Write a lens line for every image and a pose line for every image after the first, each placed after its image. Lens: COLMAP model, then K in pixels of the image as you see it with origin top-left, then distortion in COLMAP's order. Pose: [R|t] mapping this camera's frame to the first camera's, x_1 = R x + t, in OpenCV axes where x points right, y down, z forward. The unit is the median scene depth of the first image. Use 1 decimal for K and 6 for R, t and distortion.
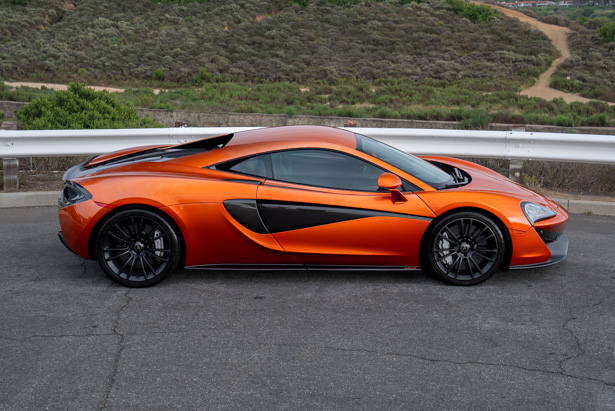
lens RADIAL K [[948.8, 0, 296.2], [0, 948.8, 204.3], [0, 0, 1]] dist [0.159469, 0.162225]
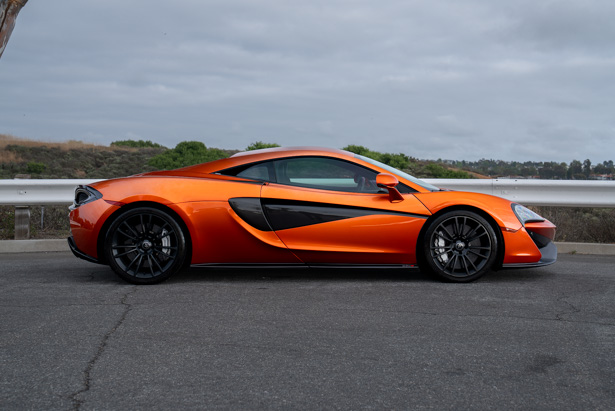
lens RADIAL K [[895.2, 0, 307.5], [0, 895.2, 205.5], [0, 0, 1]] dist [0.159557, 0.062577]
pose [[0.999795, -0.000108, 0.020265, -0.009800], [0.003517, 0.985736, -0.168262, 0.167283], [-0.019958, 0.168299, 0.985534, 0.024951]]
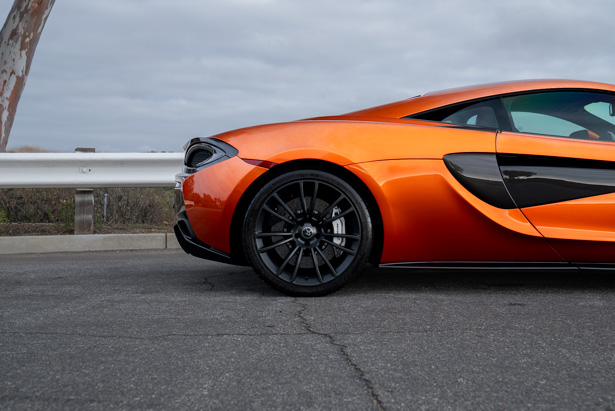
lens RADIAL K [[895.2, 0, 307.5], [0, 895.2, 205.5], [0, 0, 1]] dist [0.159557, 0.062577]
pose [[0.999977, -0.003509, -0.005737, -0.161946], [0.002422, 0.983734, -0.179613, 0.134348], [0.006274, 0.179595, 0.983721, 0.409329]]
